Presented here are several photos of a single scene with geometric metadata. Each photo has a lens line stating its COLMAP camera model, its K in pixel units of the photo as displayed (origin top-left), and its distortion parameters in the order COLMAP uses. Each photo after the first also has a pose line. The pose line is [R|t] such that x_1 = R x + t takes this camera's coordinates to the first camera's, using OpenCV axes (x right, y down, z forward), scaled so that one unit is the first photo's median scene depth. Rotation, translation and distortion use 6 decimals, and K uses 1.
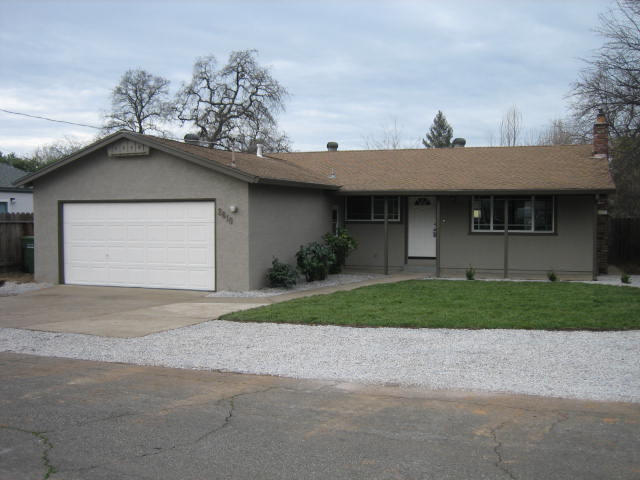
lens RADIAL K [[686.2, 0, 318.9], [0, 686.2, 241.1], [0, 0, 1]] dist [-0.076760, 0.000000]
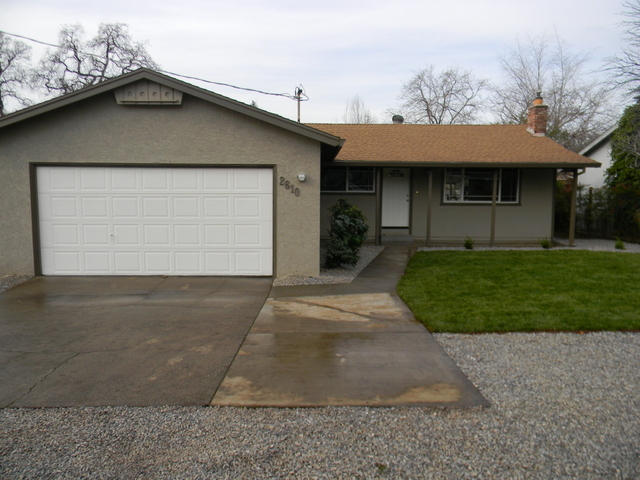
lens RADIAL K [[530.6, 0, 335.5], [0, 530.6, 247.7], [0, 0, 1]] dist [0.045664, -0.048183]
pose [[0.938509, -0.032133, 0.343757, -0.225464], [0.005552, 0.996935, 0.078032, -0.009096], [-0.345211, -0.071325, 0.935811, 0.277677]]
